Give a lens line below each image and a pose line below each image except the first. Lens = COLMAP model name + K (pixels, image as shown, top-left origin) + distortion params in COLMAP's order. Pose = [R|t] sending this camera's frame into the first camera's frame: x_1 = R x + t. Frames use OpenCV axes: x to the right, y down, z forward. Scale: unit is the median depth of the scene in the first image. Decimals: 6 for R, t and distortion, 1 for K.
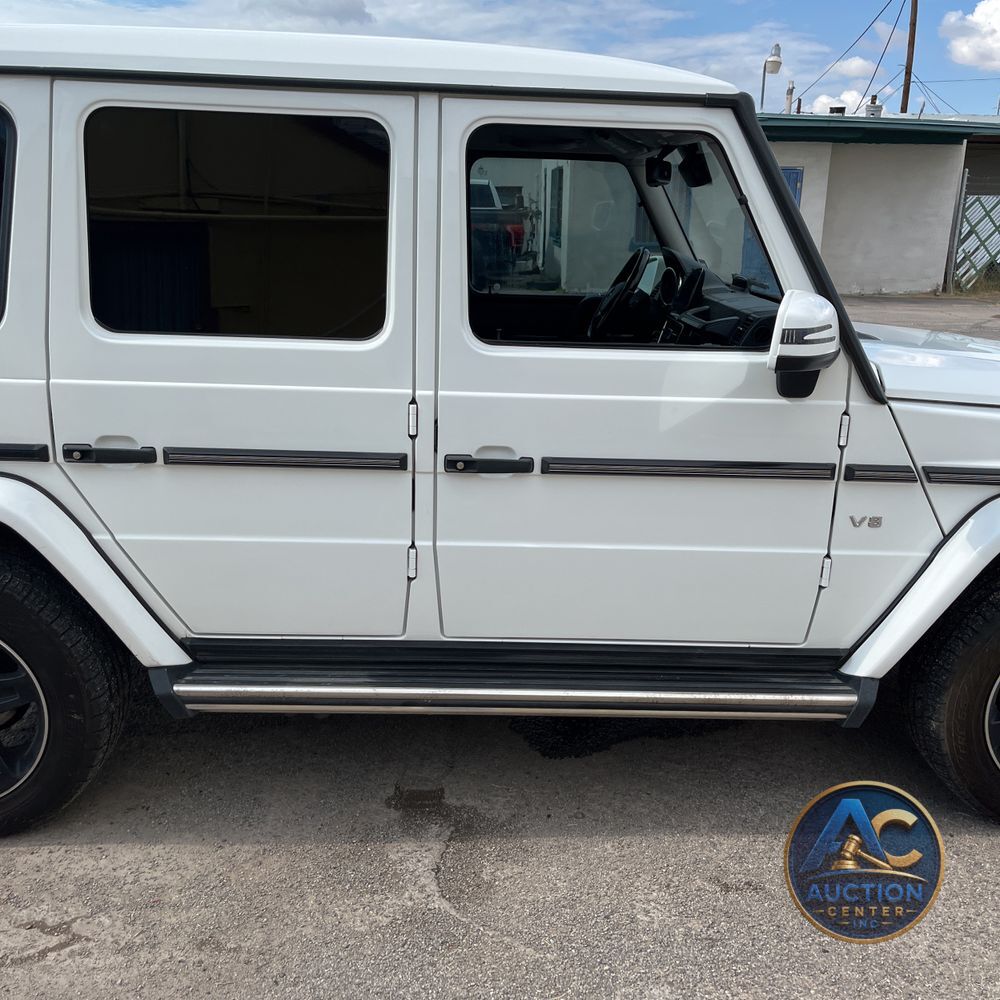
lens RADIAL K [[1017.6, 0, 505.6], [0, 1017.6, 509.9], [0, 0, 1]] dist [0.021935, 0.000000]
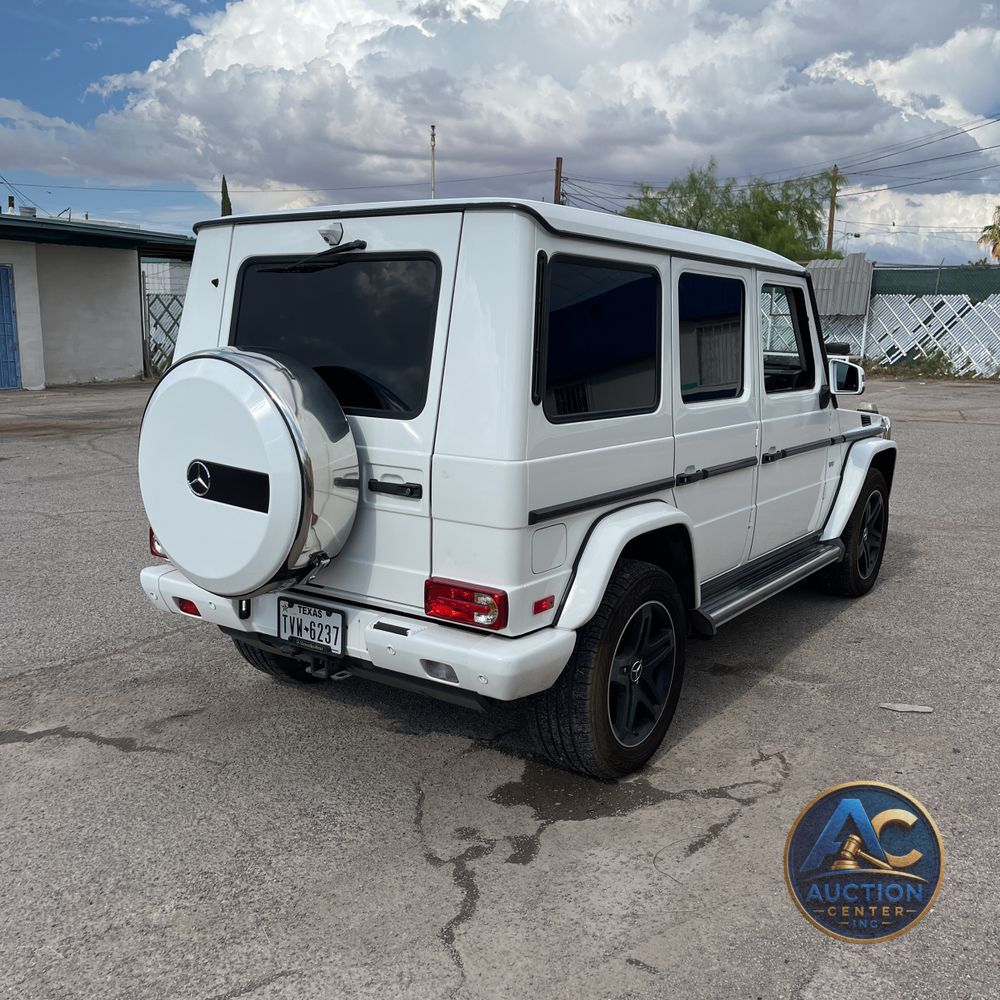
lens RADIAL K [[1017.6, 0, 502.7], [0, 1017.6, 505.2], [0, 0, 1]] dist [0.021935, 0.000000]
pose [[0.593976, -0.157408, 0.788933, -1.783647], [0.225103, 0.974018, 0.024859, -0.114568], [-0.772348, 0.162826, 0.613976, 0.231737]]
